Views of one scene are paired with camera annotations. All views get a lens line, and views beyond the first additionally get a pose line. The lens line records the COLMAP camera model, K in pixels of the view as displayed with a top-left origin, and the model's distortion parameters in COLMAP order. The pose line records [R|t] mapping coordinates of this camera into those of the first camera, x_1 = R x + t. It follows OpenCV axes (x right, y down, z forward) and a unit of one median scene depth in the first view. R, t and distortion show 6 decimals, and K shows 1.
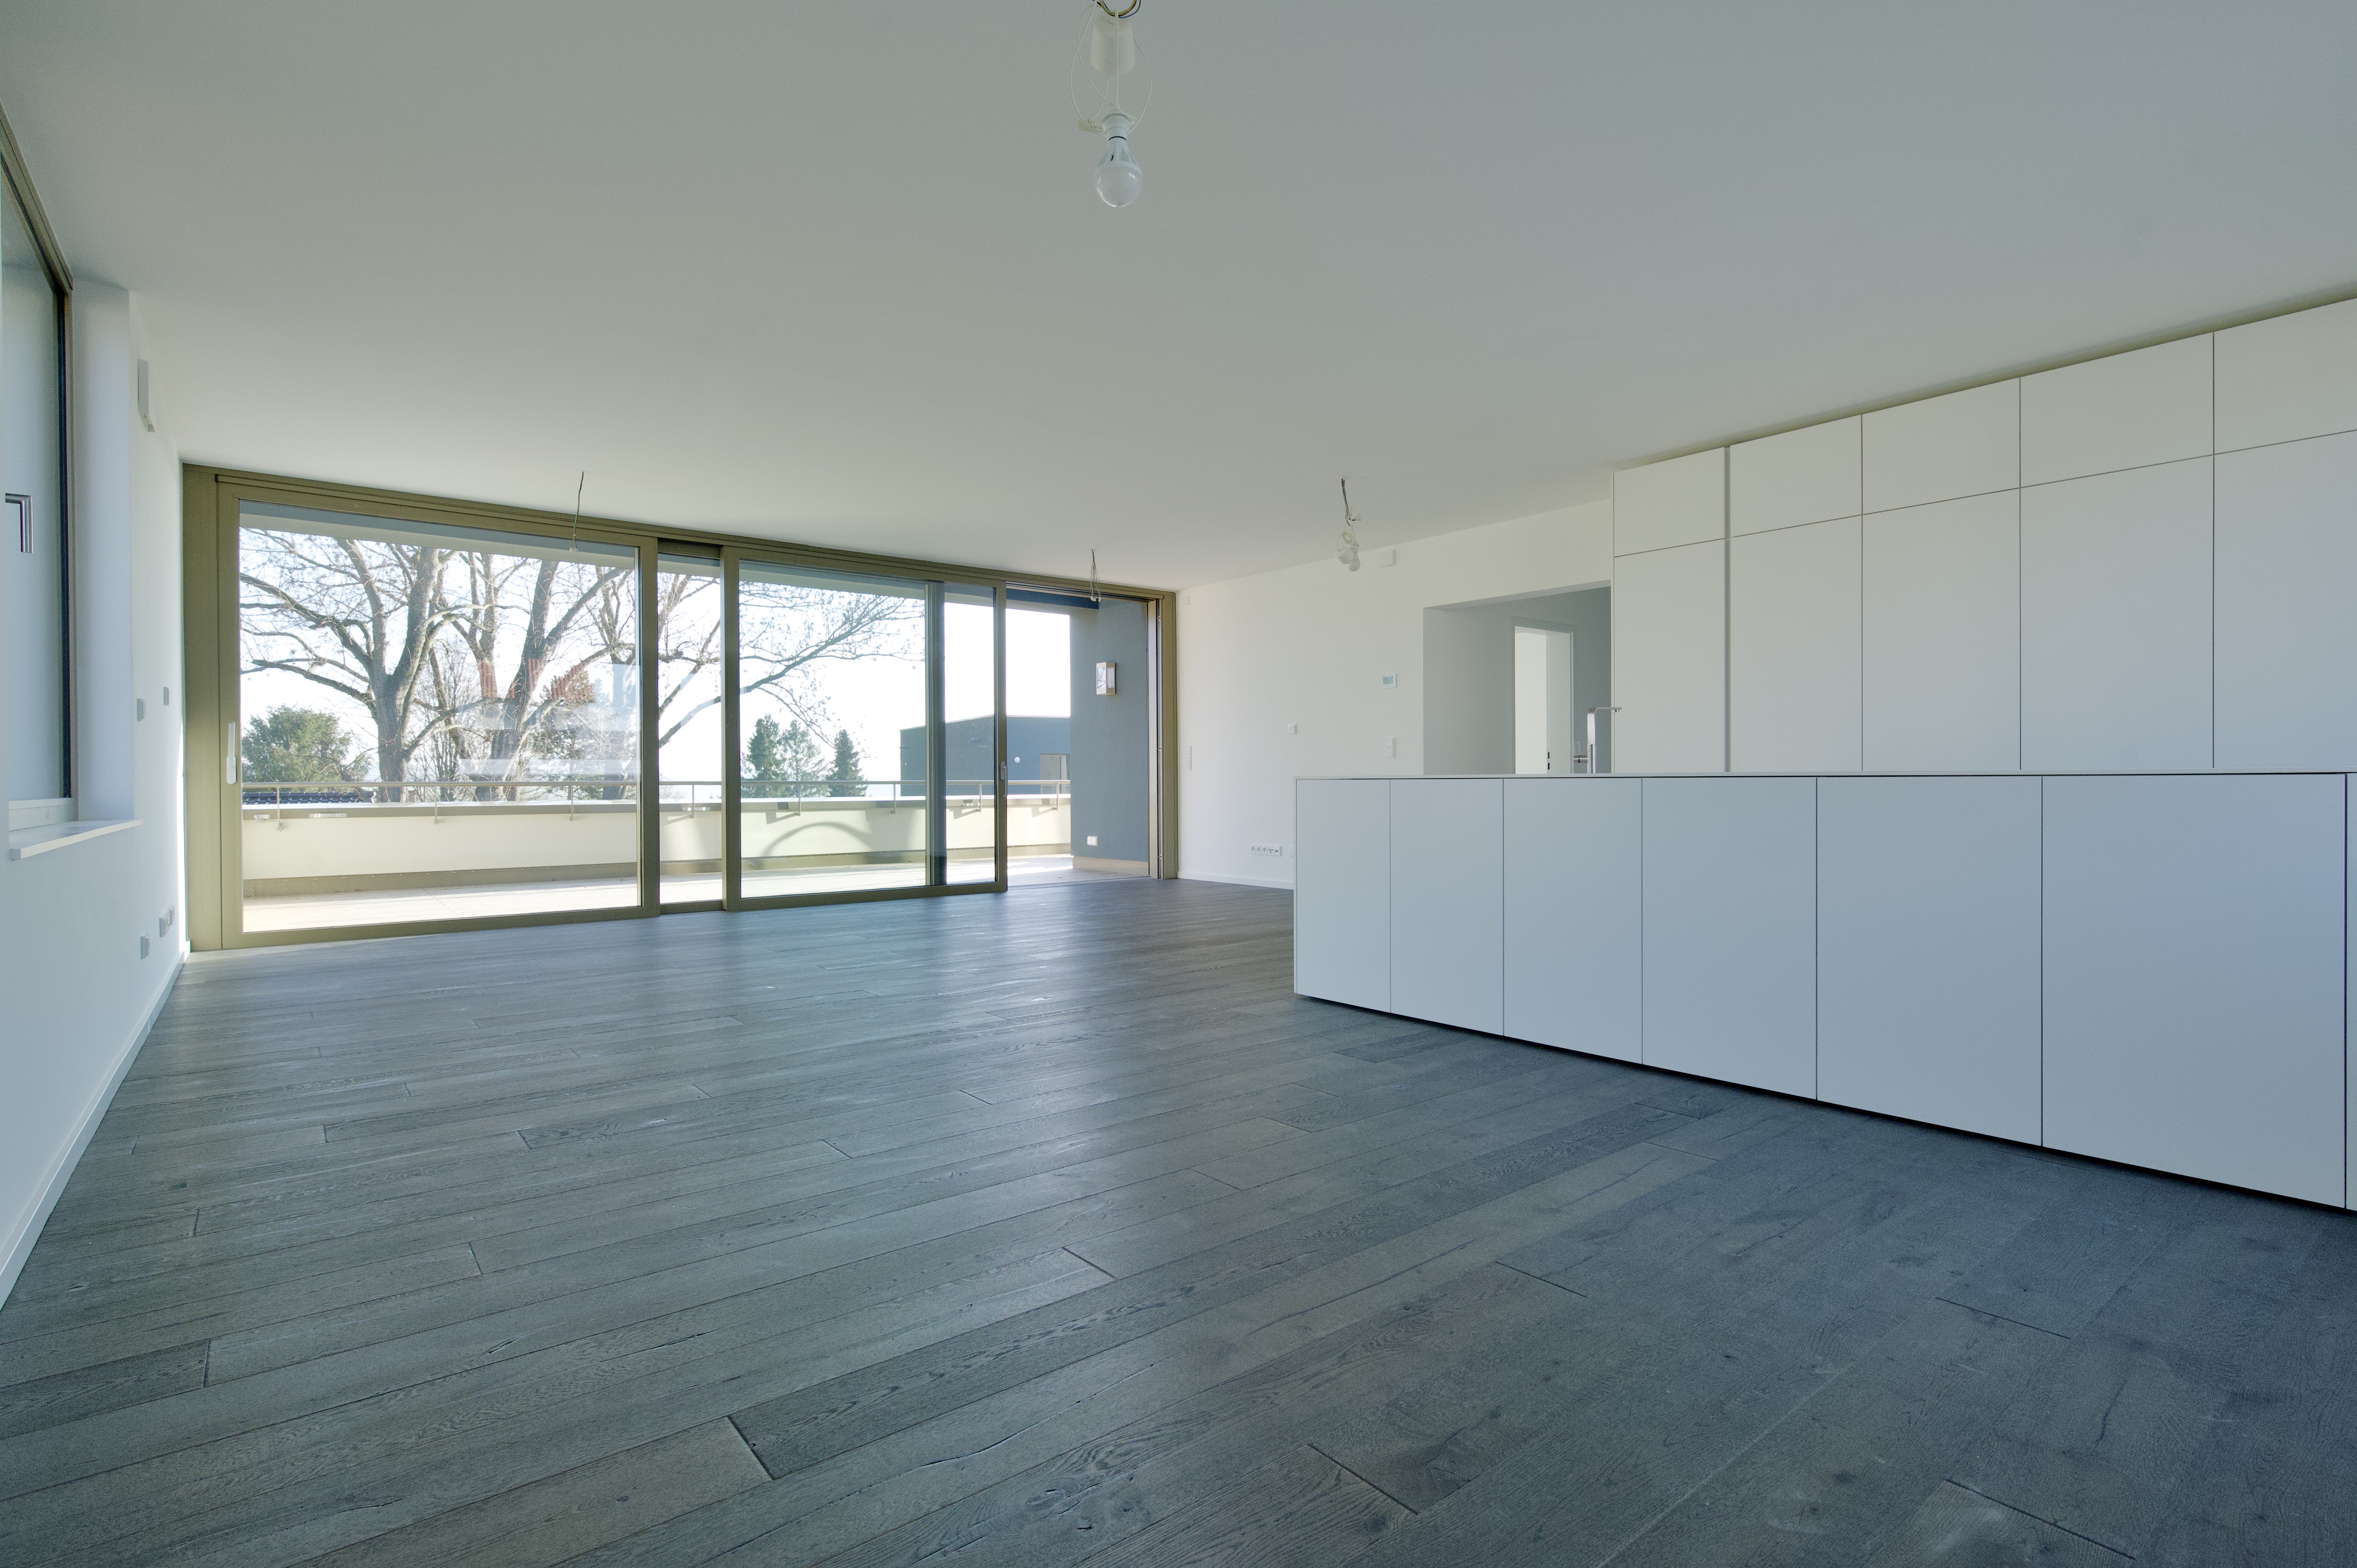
lens RADIAL K [[1134.3, 0, 1175.7], [0, 1134.3, 784.2], [0, 0, 1]] dist [-0.002970, -0.000252]
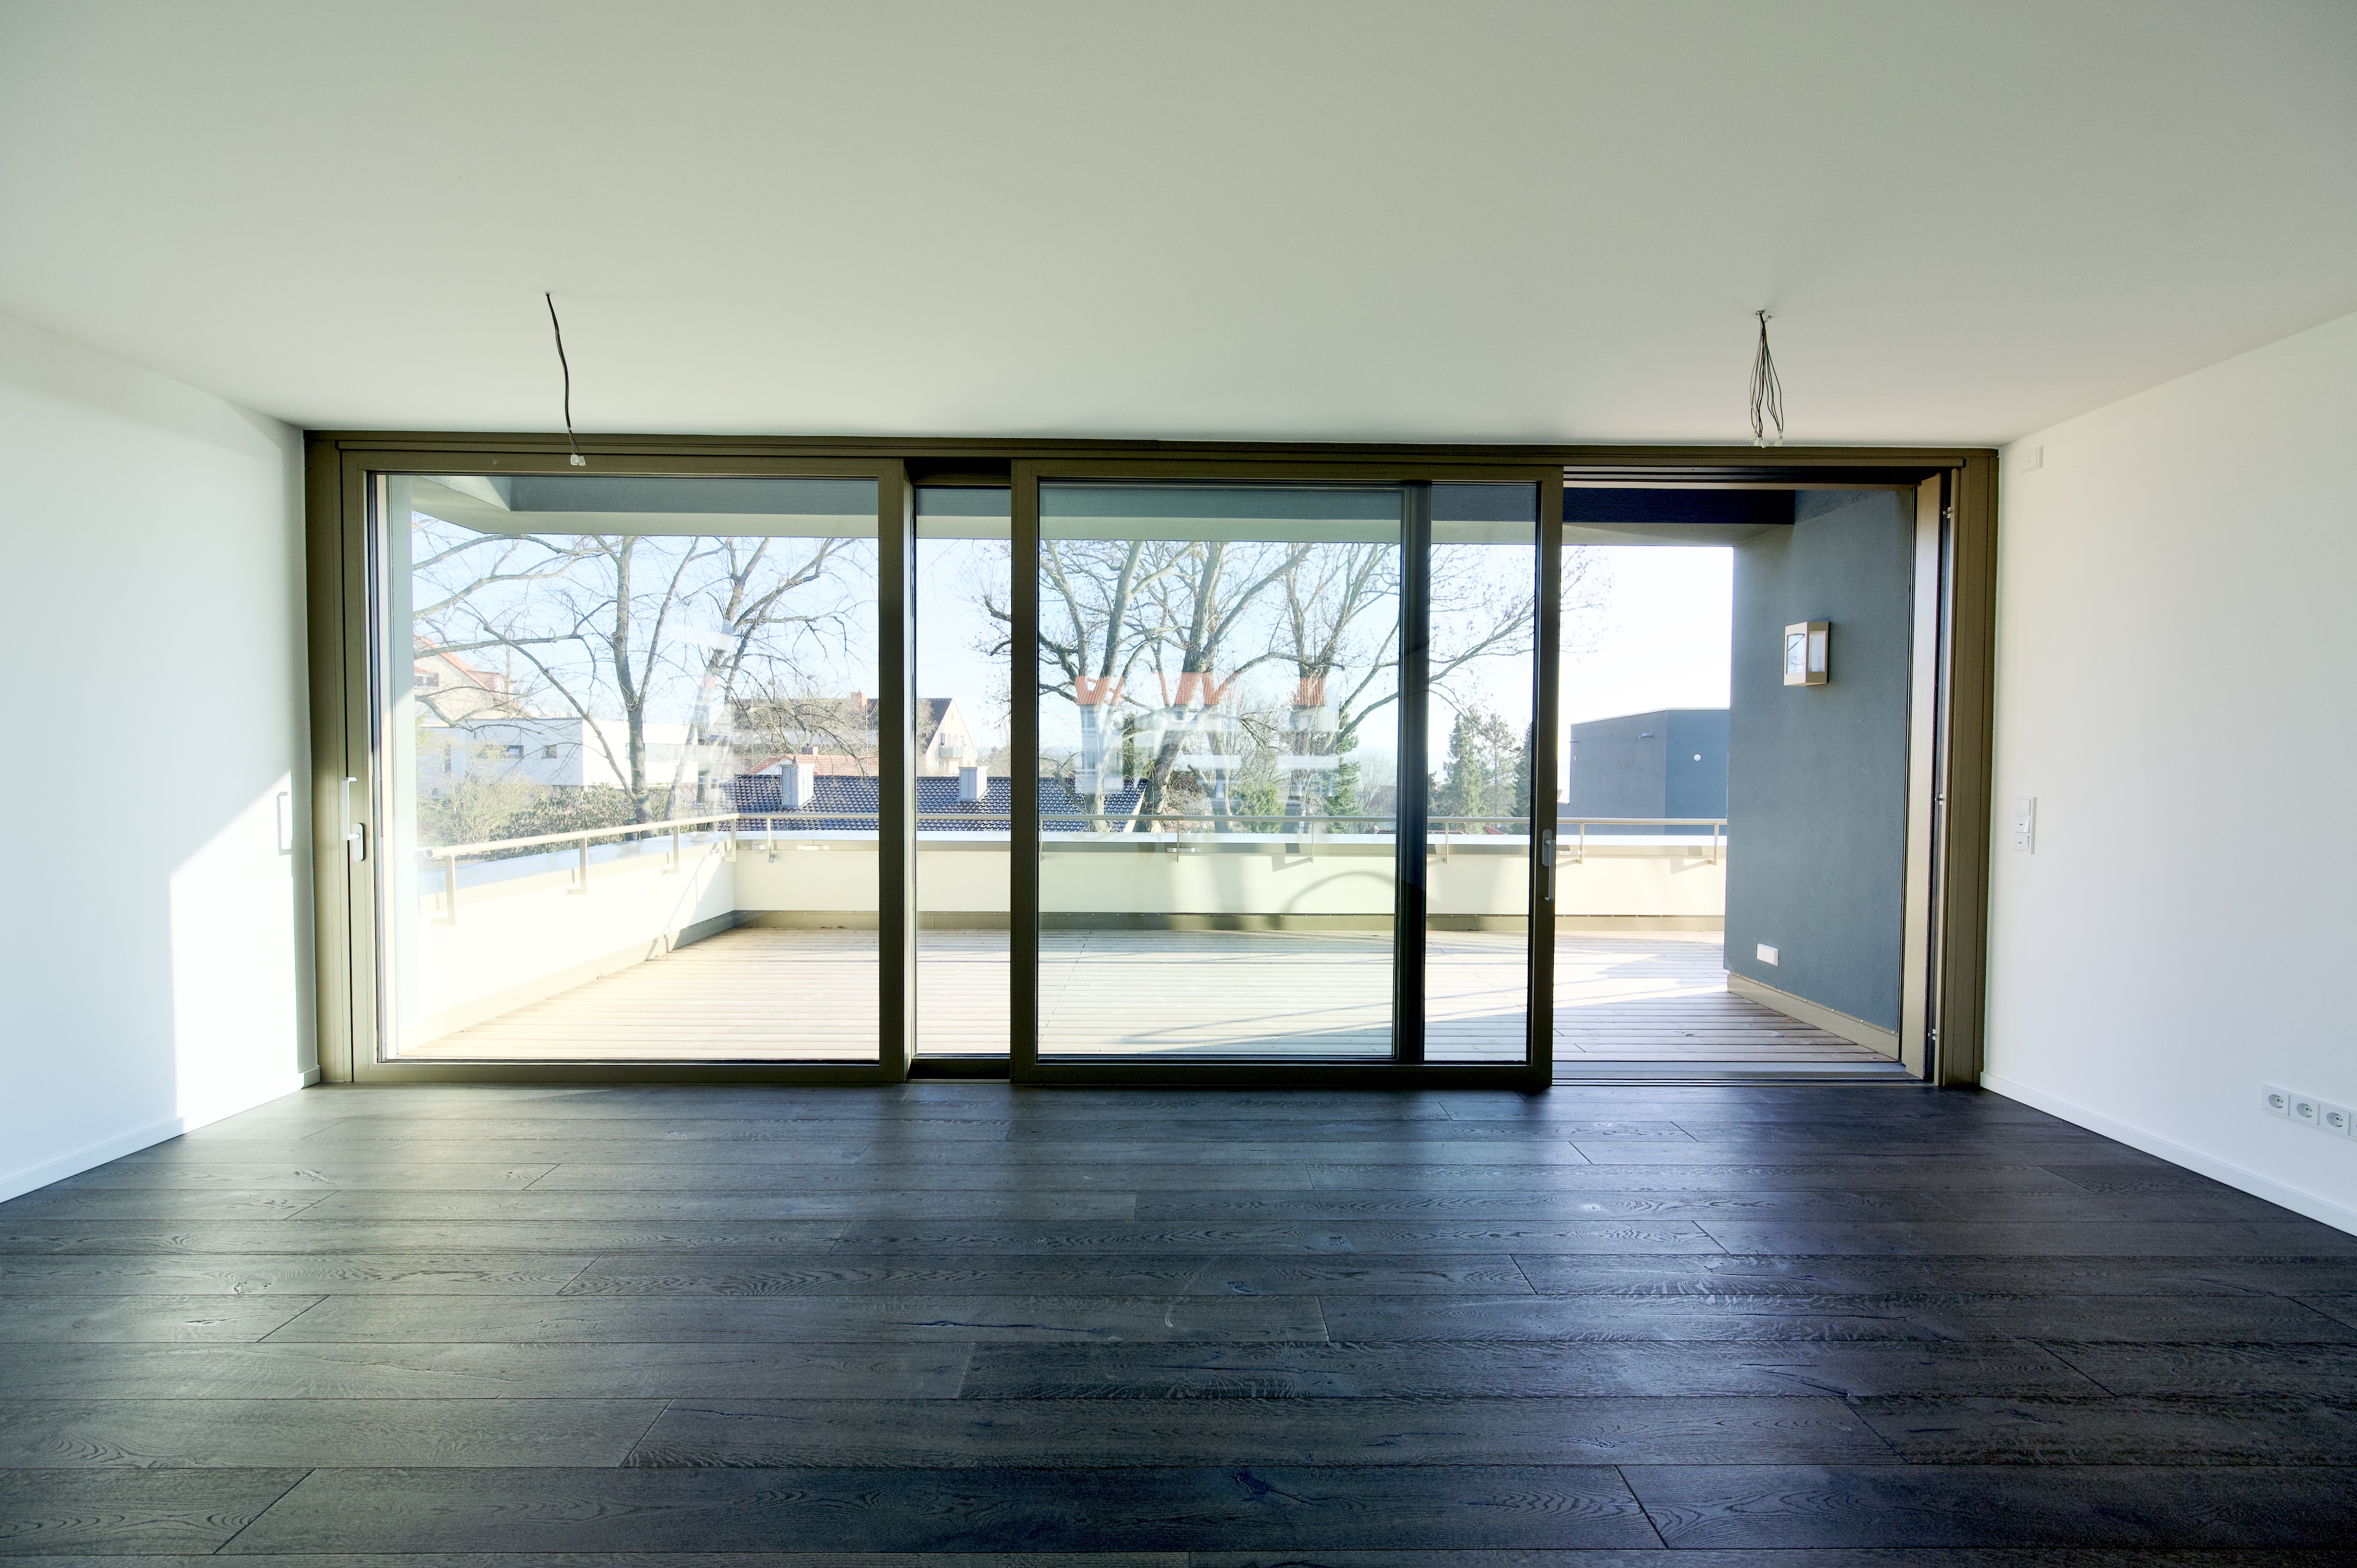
lens RADIAL K [[941.8, 0, 1167.9], [0, 941.8, 784.5], [0, 0, 1]] dist [-0.008228, -0.000145]
pose [[0.785602, 0.026451, -0.618166, -0.025171], [-0.013969, 0.999589, 0.025019, -0.042443], [0.618574, -0.011020, 0.785649, 0.507144]]
